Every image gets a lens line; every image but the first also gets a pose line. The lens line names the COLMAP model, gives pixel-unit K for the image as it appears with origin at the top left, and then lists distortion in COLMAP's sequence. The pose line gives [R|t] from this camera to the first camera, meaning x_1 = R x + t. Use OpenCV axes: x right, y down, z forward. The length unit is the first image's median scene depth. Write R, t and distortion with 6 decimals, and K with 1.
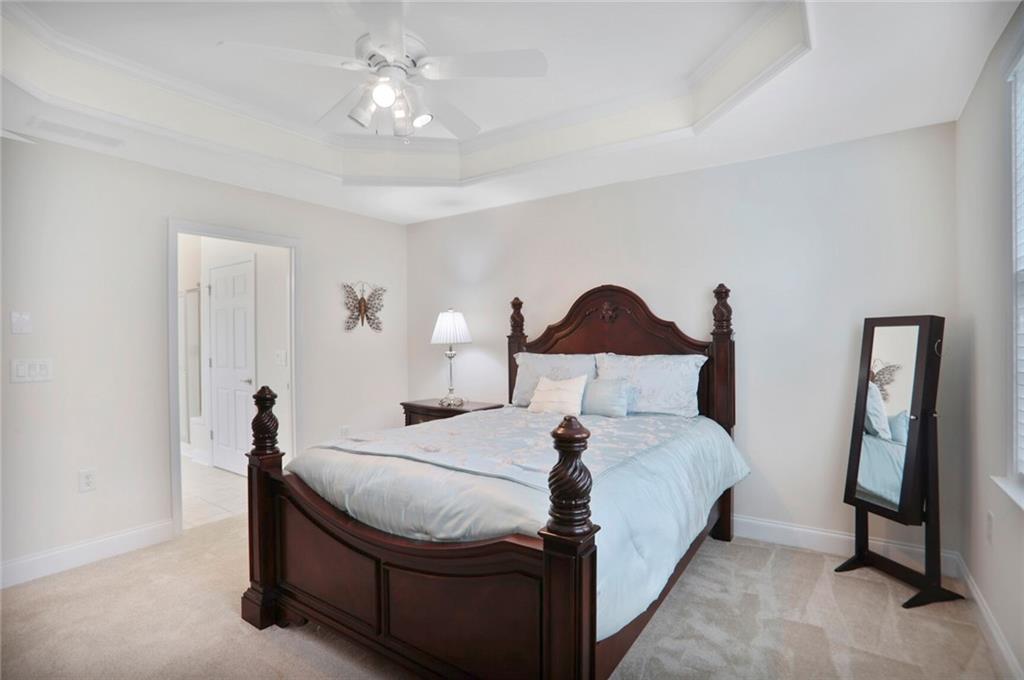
lens RADIAL K [[501.8, 0, 512.8], [0, 501.8, 336.5], [0, 0, 1]] dist [-0.090306, 0.043716]
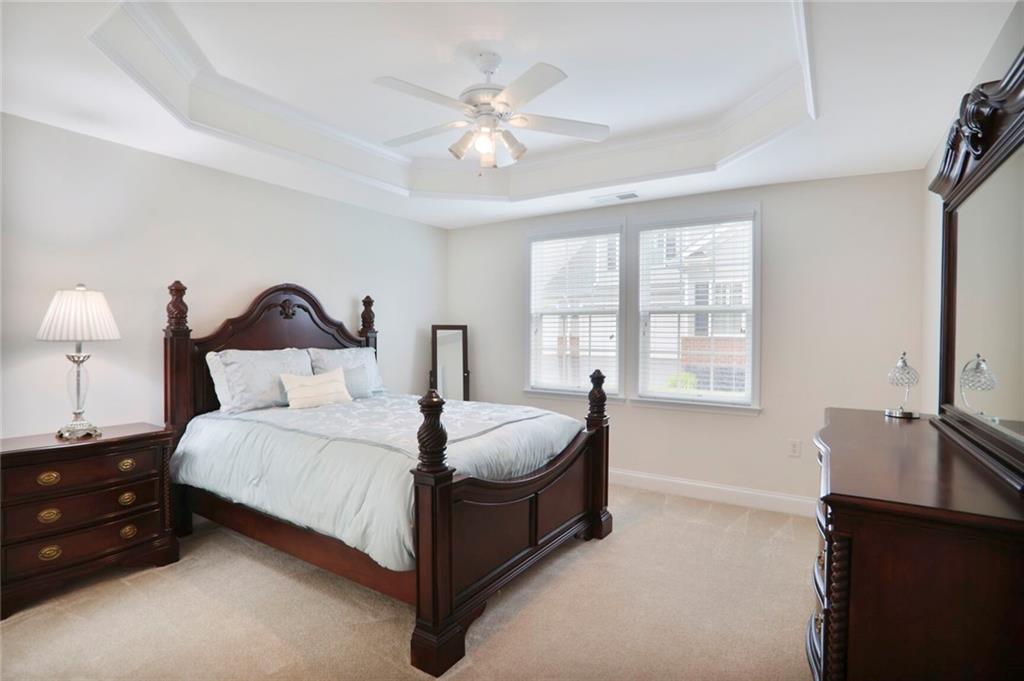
lens RADIAL K [[501.8, 0, 512.8], [0, 501.8, 337.0], [0, 0, 1]] dist [-0.090306, 0.043716]
pose [[-0.020846, 0.007033, 0.999758, -0.815191], [-0.003355, 0.999969, -0.007104, 0.014468], [-0.999777, -0.003502, -0.020822, 0.519452]]
